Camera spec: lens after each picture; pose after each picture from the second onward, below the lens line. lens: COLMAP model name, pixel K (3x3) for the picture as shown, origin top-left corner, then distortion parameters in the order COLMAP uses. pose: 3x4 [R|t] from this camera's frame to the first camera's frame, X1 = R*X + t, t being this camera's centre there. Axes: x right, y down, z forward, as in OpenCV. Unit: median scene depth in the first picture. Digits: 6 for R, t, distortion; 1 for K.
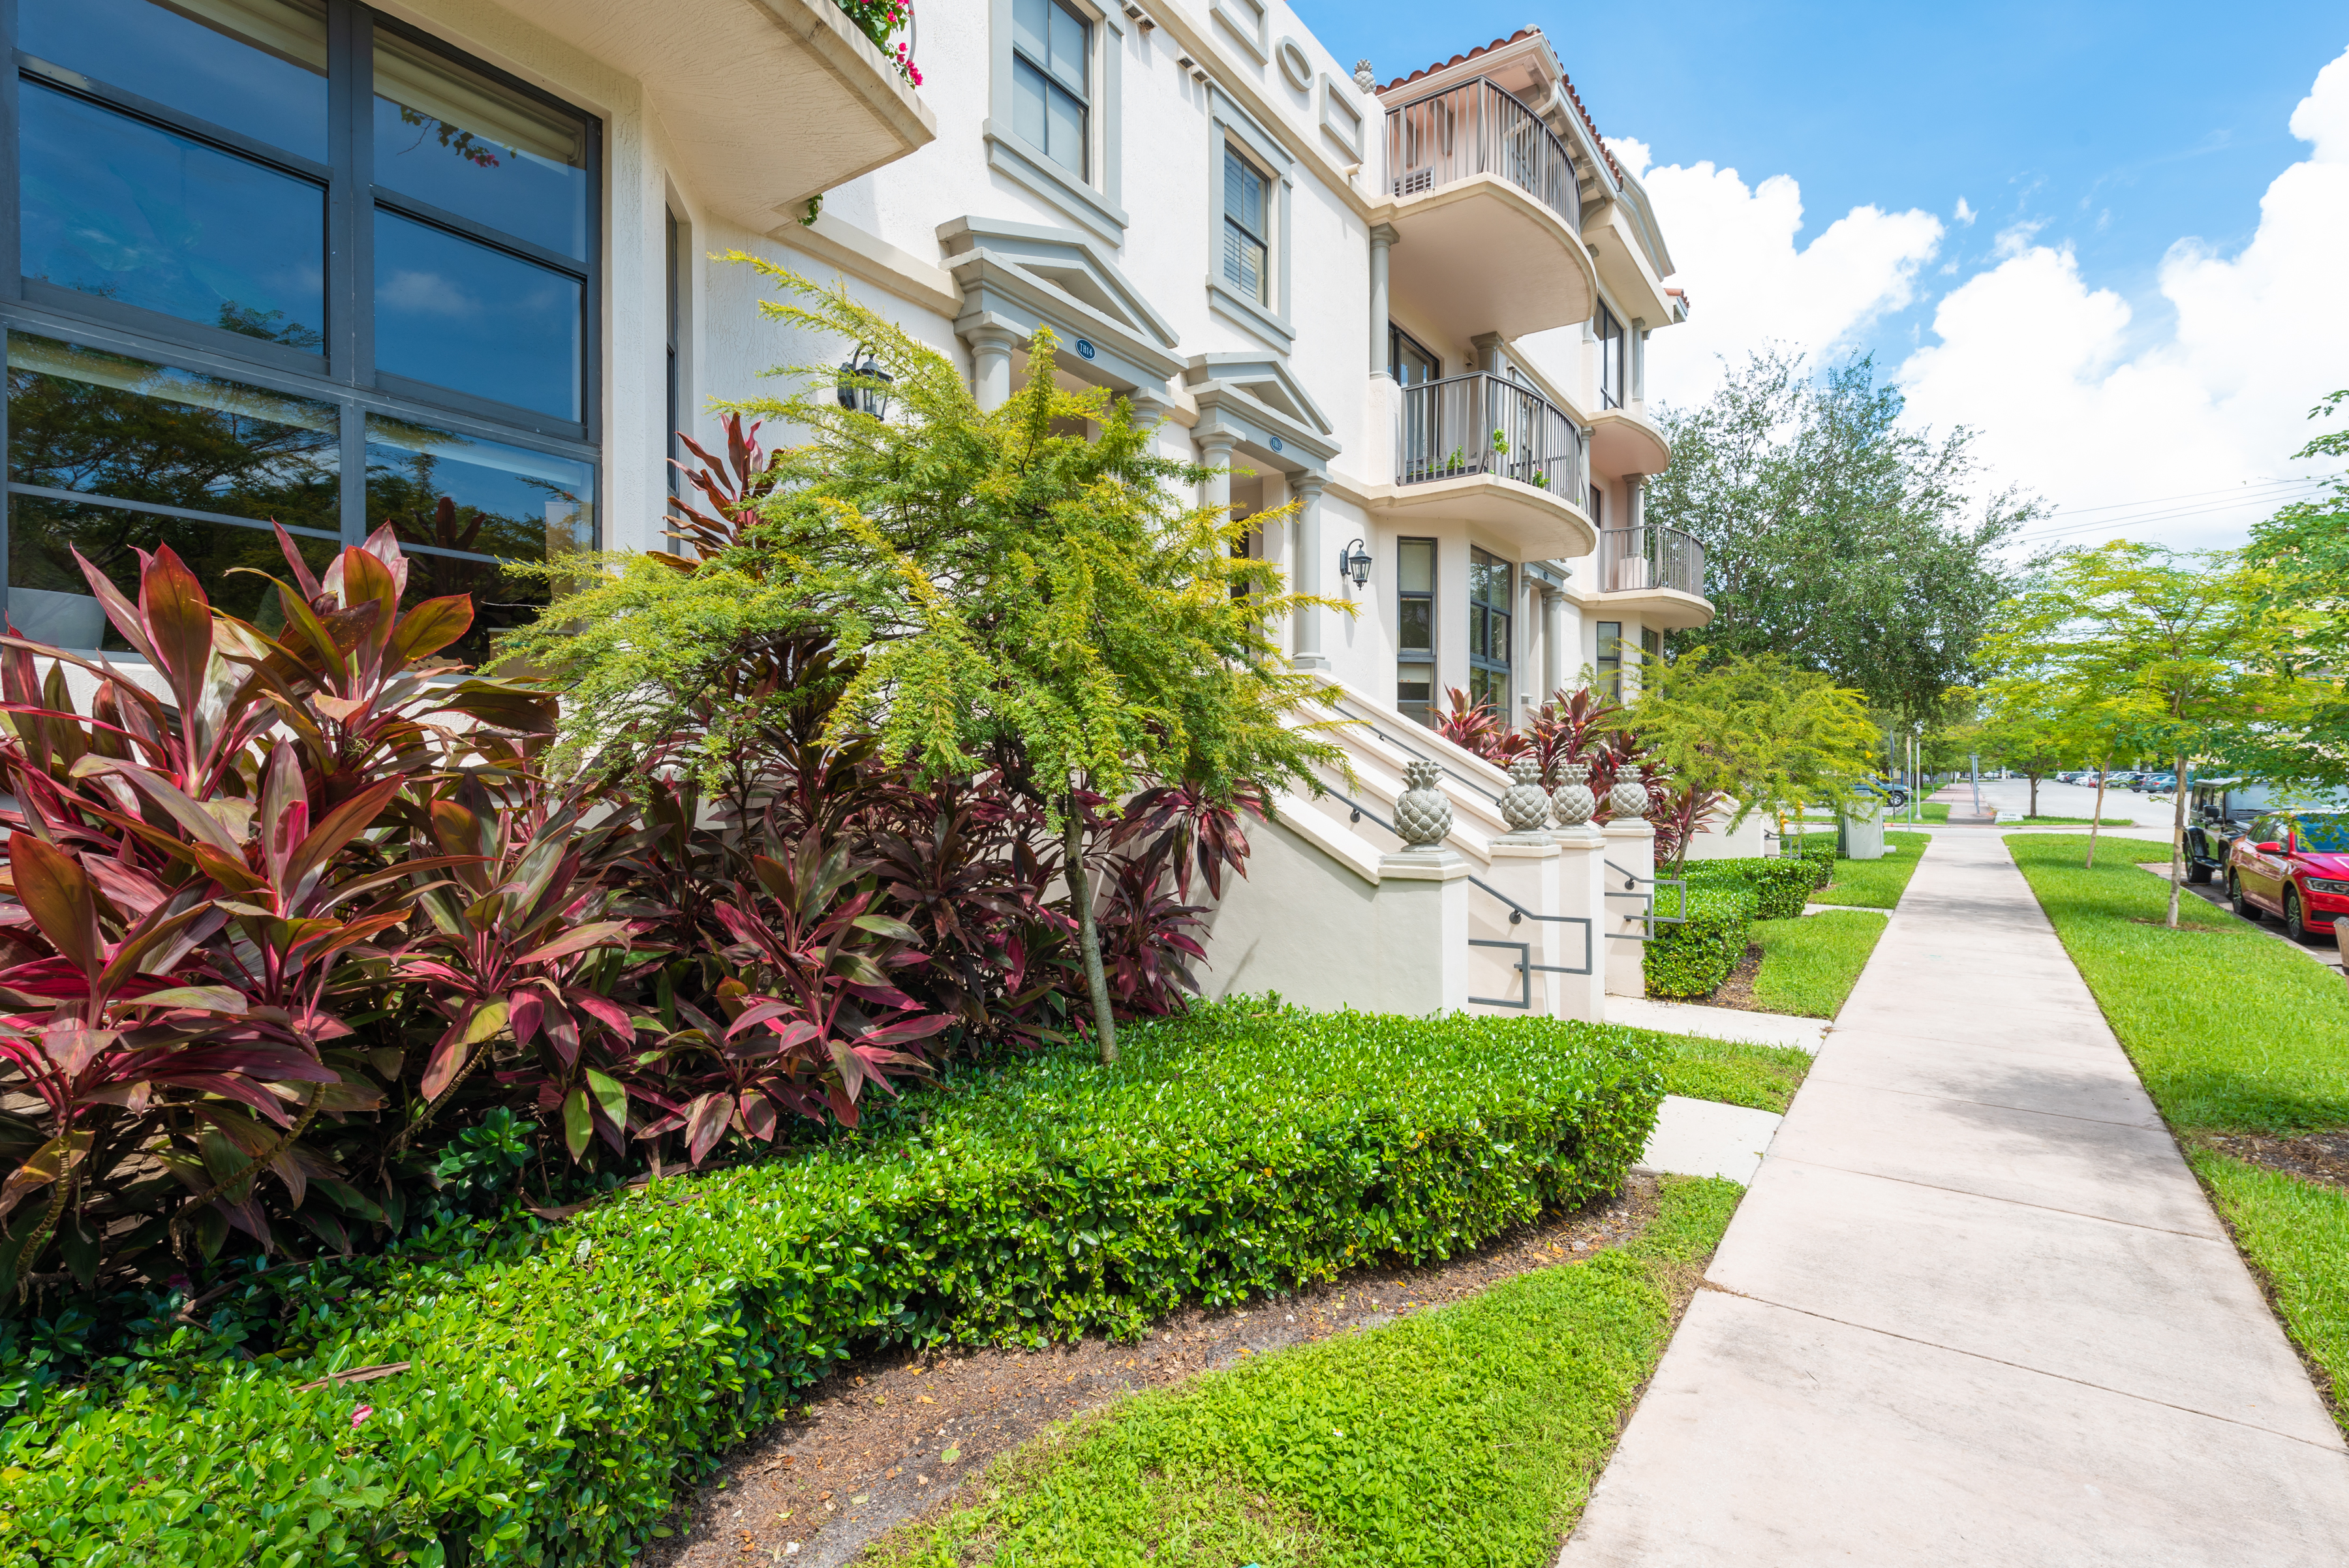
lens RADIAL K [[1090.9, 0, 1196.8], [0, 1090.9, 784.0], [0, 0, 1]] dist [0.012766, -0.004059]
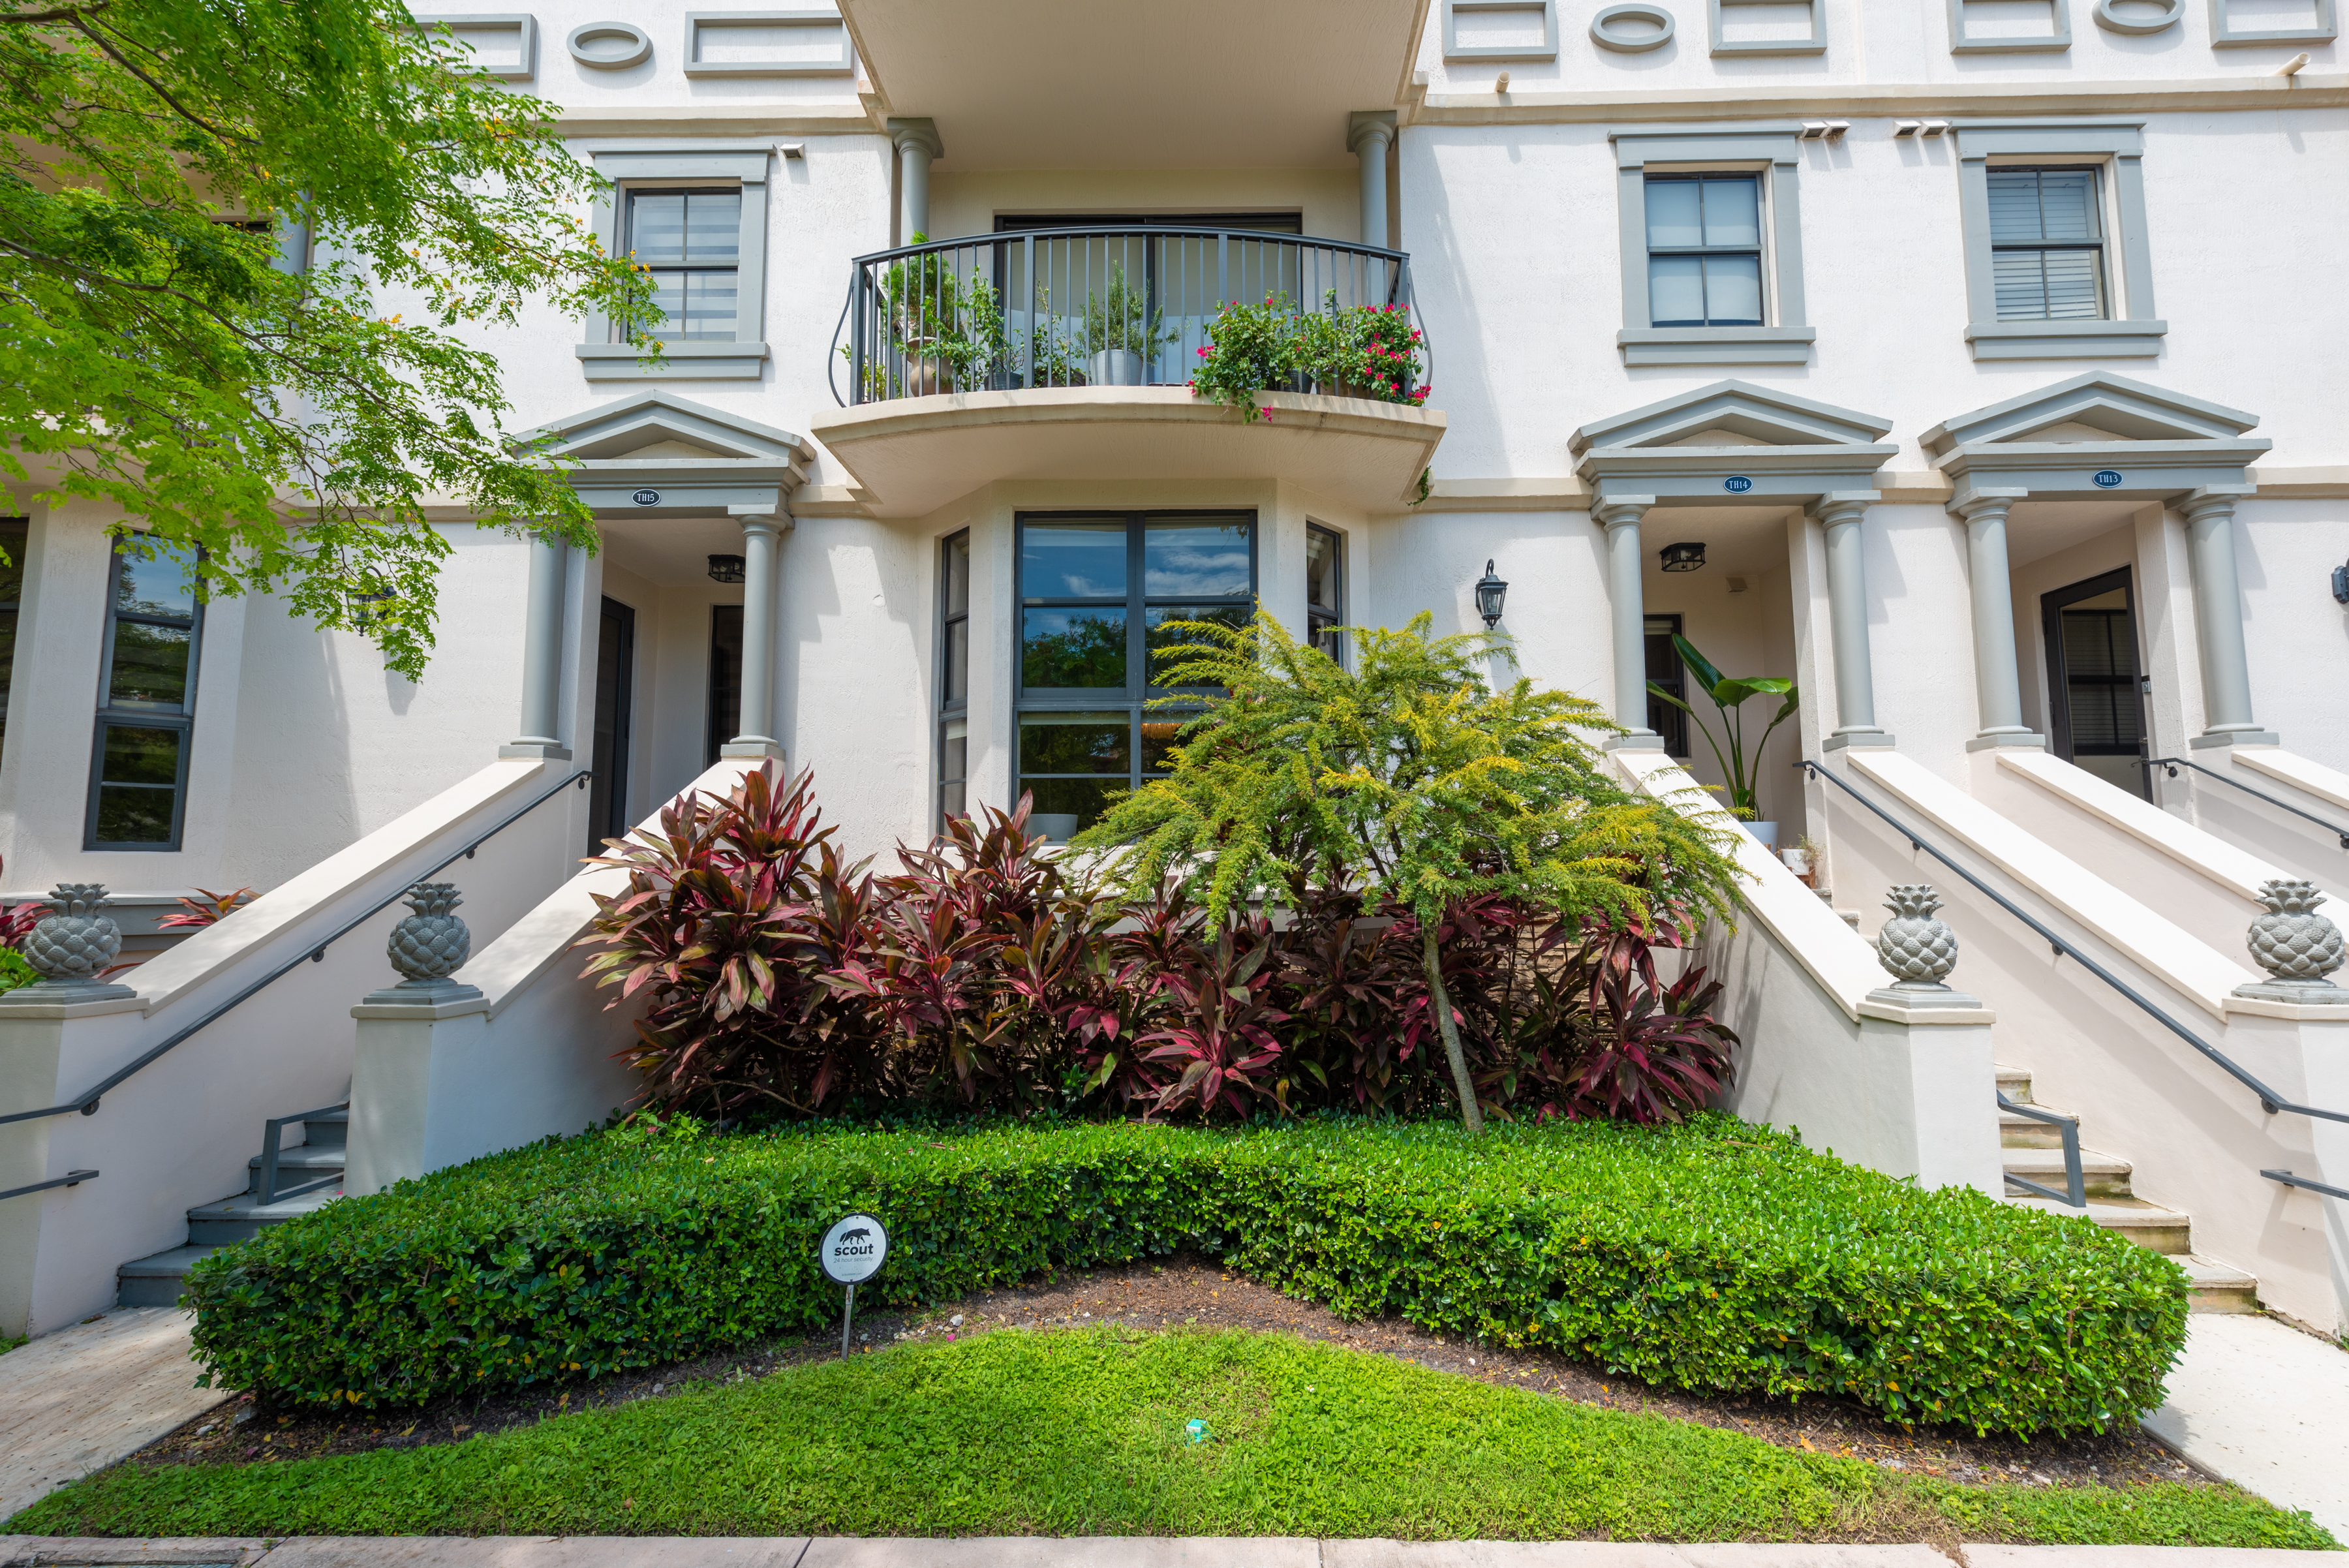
lens RADIAL K [[1032.9, 0, 1210.3], [0, 1032.9, 786.5], [0, 0, 1]] dist [0.010920, -0.002035]
pose [[0.554478, -0.078434, -0.828494, 0.373660], [-0.001536, 0.995451, -0.095267, -0.012322], [0.832197, 0.054096, 0.551835, 0.040549]]
